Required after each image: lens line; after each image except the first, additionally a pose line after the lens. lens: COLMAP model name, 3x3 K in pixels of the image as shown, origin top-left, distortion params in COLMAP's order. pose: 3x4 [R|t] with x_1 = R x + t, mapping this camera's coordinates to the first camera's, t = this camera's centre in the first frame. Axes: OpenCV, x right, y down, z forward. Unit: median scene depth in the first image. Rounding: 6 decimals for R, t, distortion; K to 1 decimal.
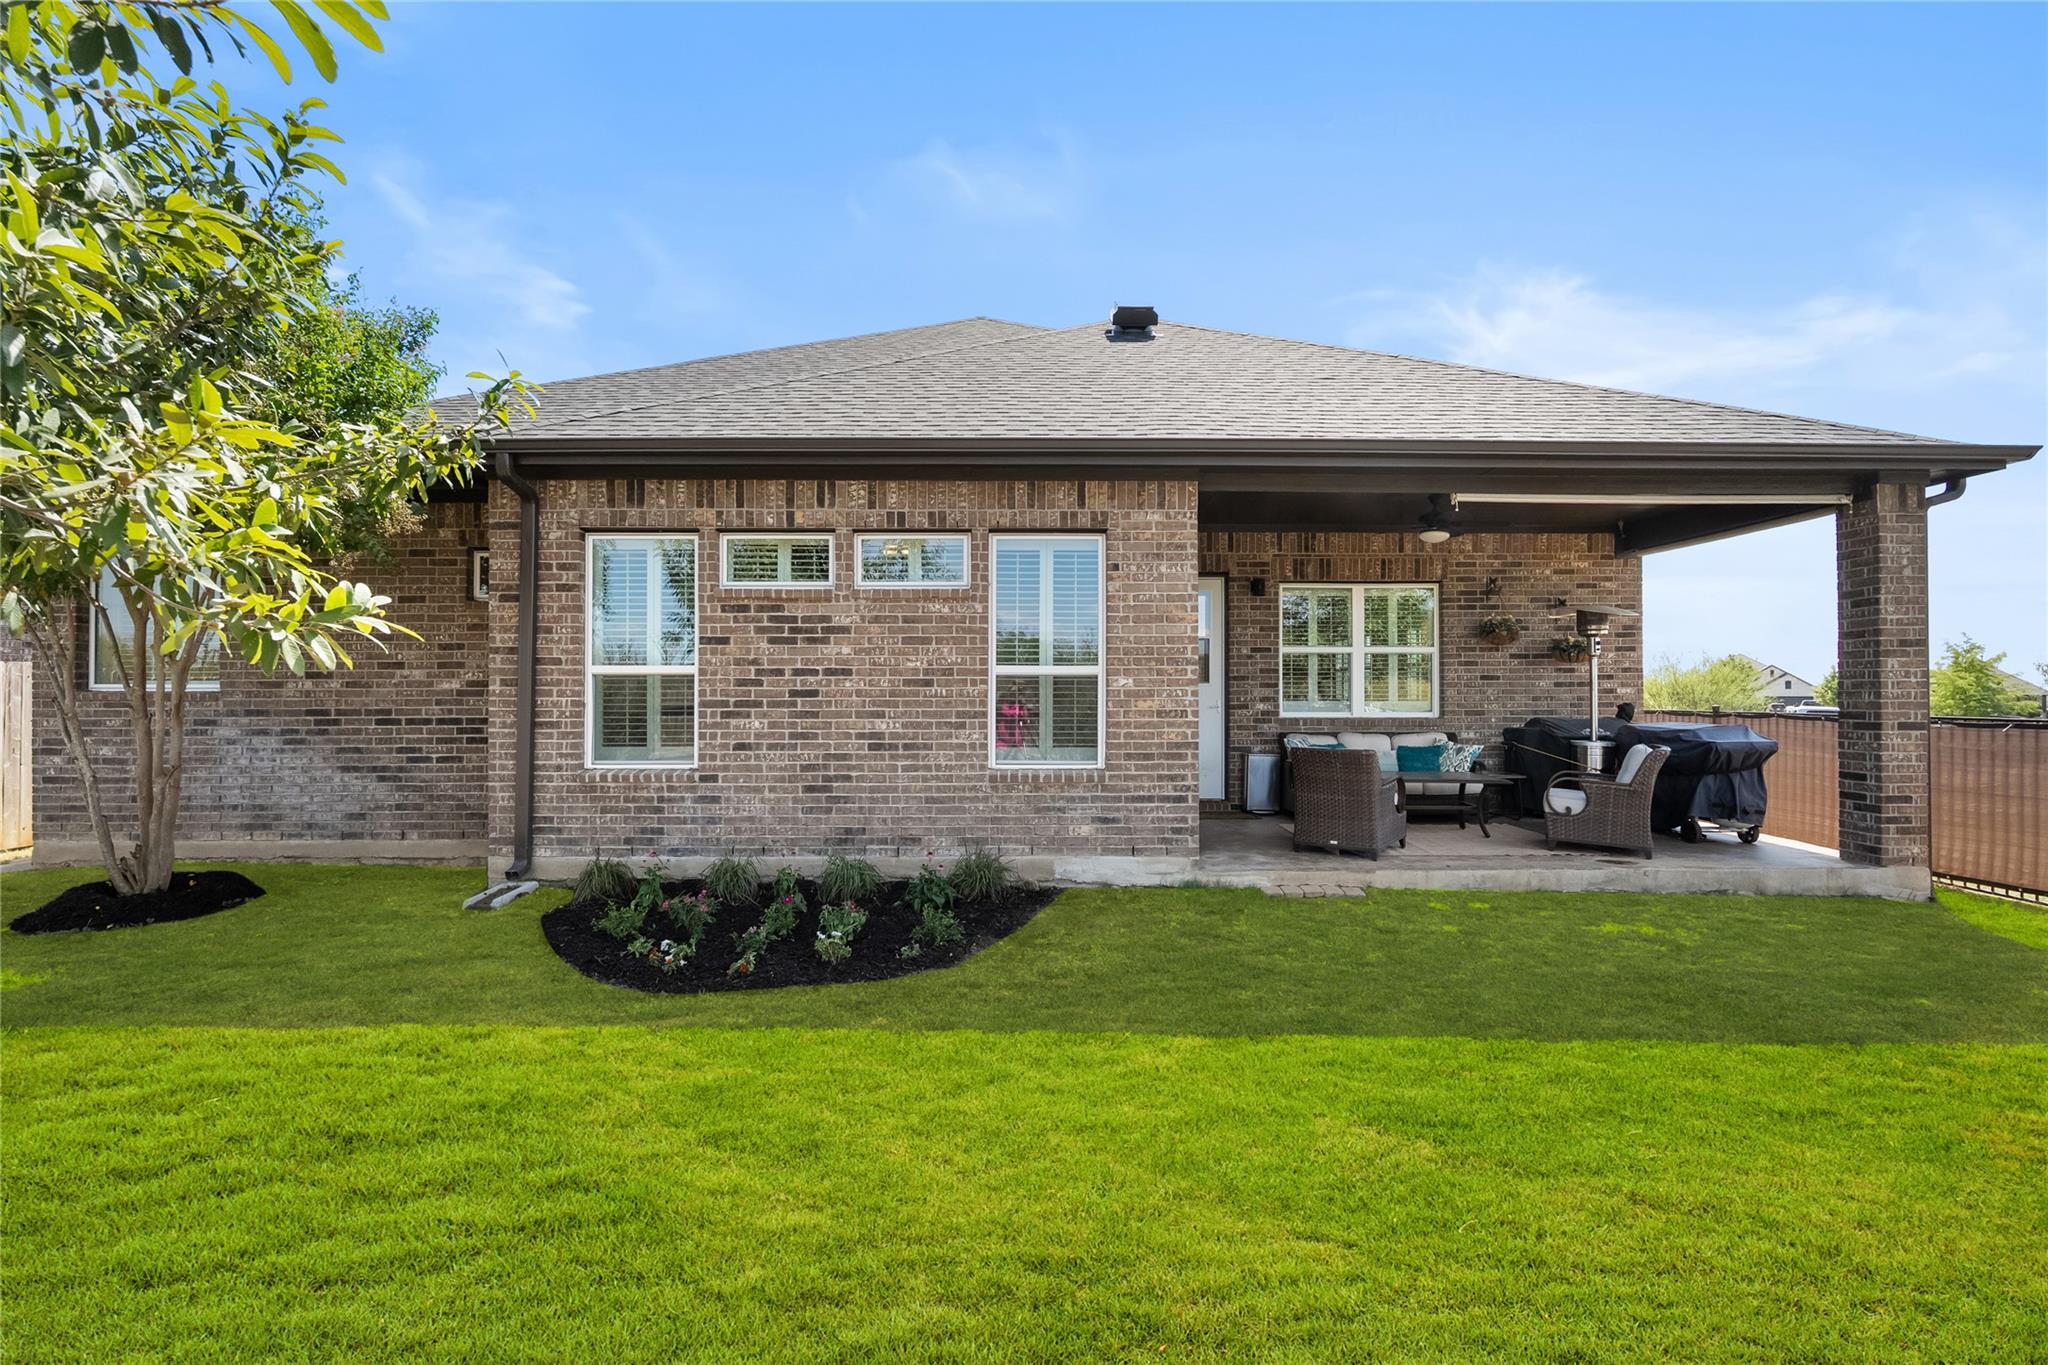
lens RADIAL K [[900.3, 0, 1027.4], [0, 900.3, 681.3], [0, 0, 1]] dist [-0.002727, -0.000261]
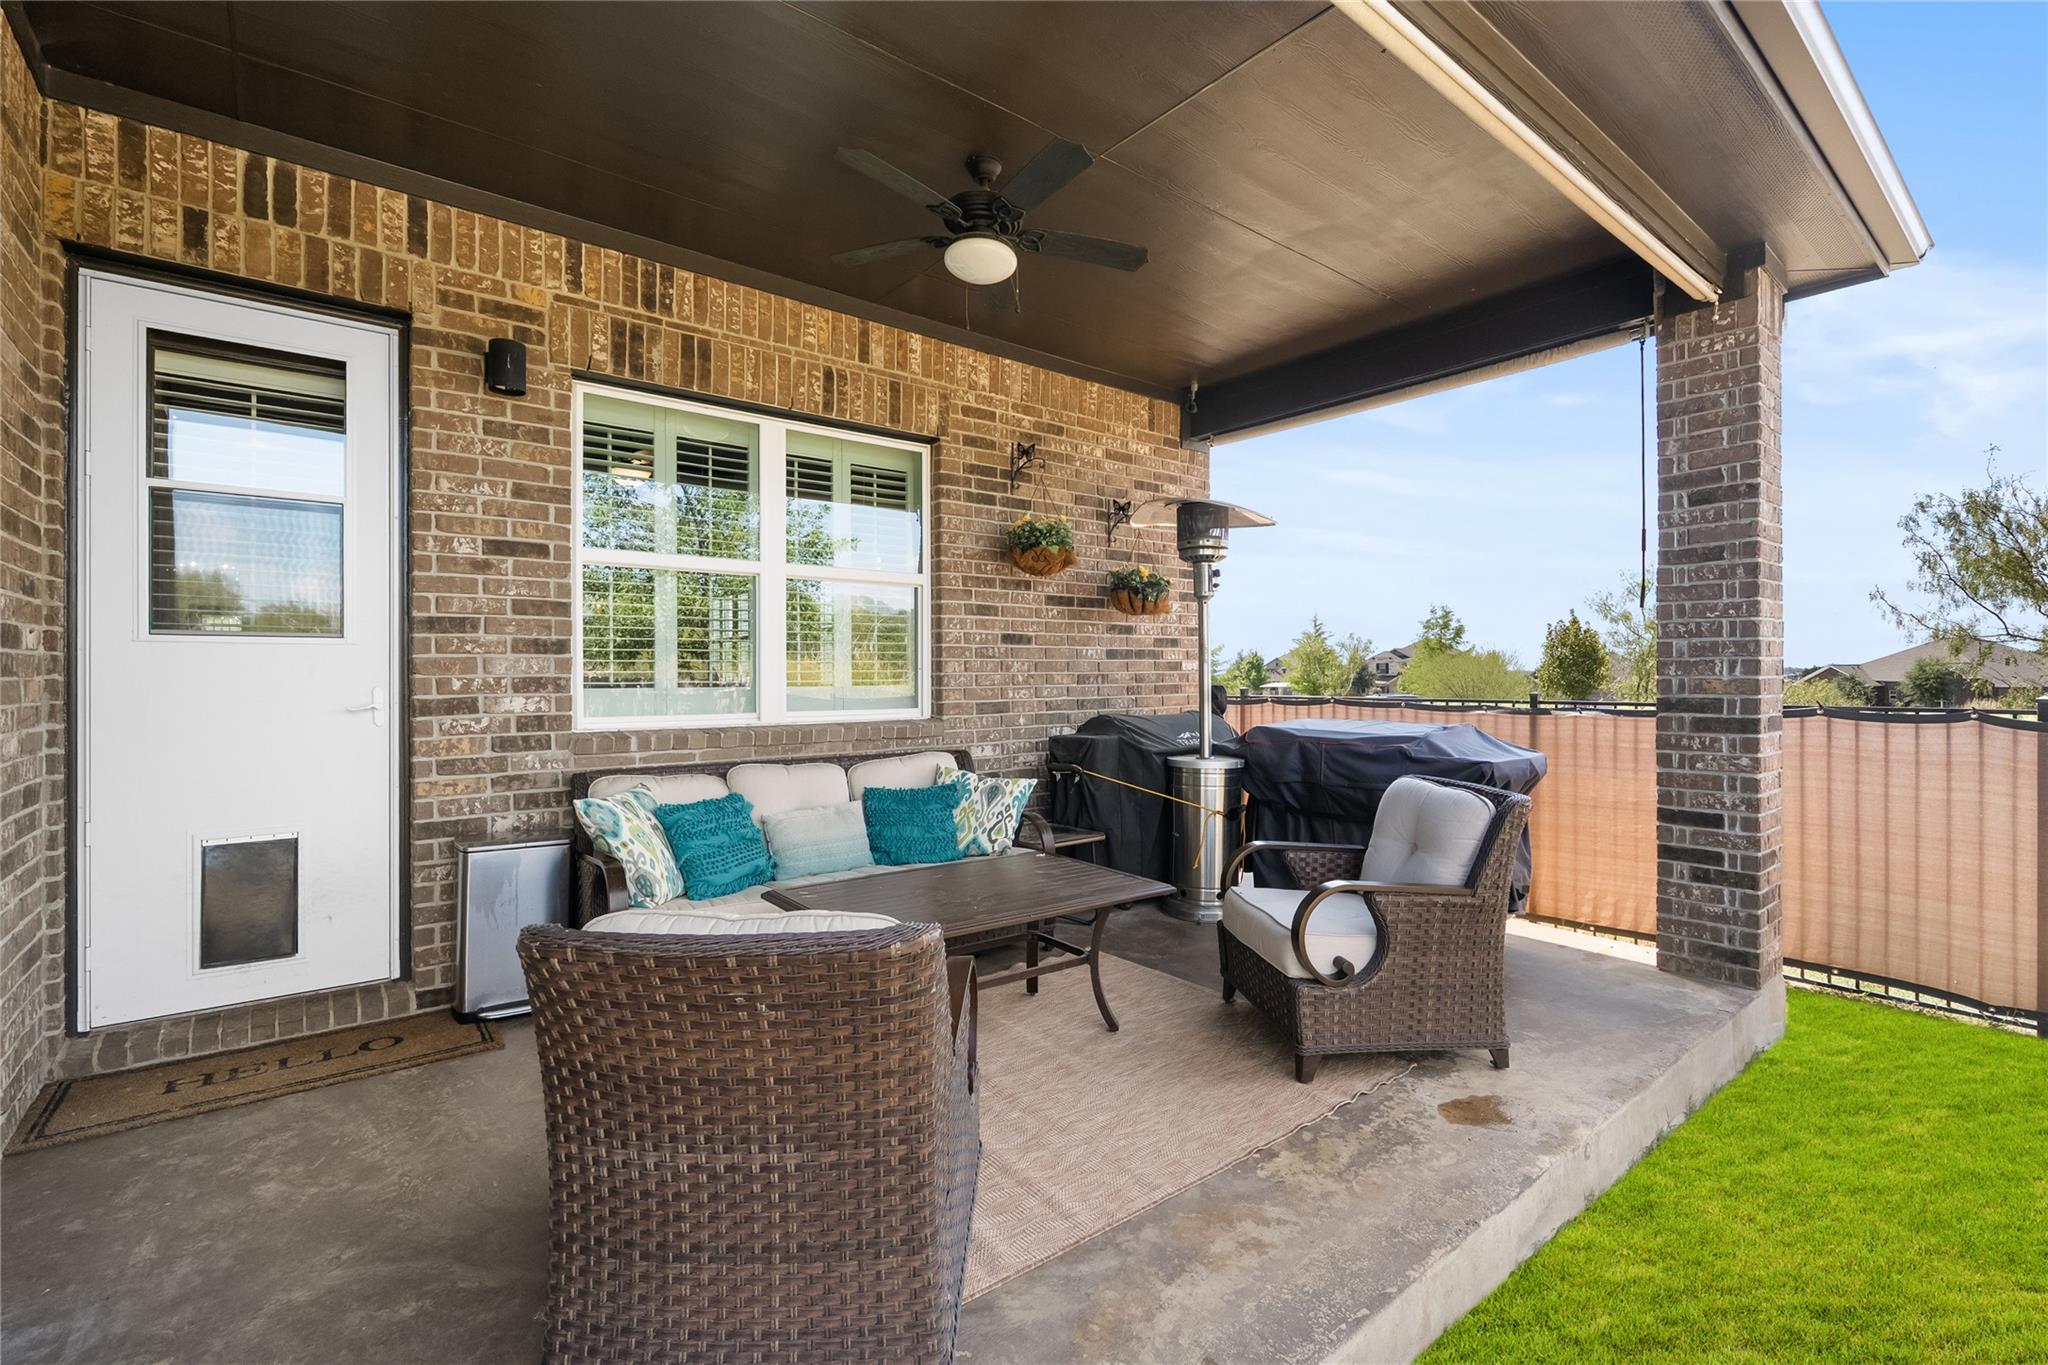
lens RADIAL K [[900.3, 0, 1027.6], [0, 900.3, 673.3], [0, 0, 1]] dist [-0.002727, -0.000261]
pose [[0.777682, -0.000725, 0.628657, 0.192728], [-0.004575, 0.999966, 0.006813, 0.012003], [-0.628641, -0.008175, 0.777653, 0.591835]]
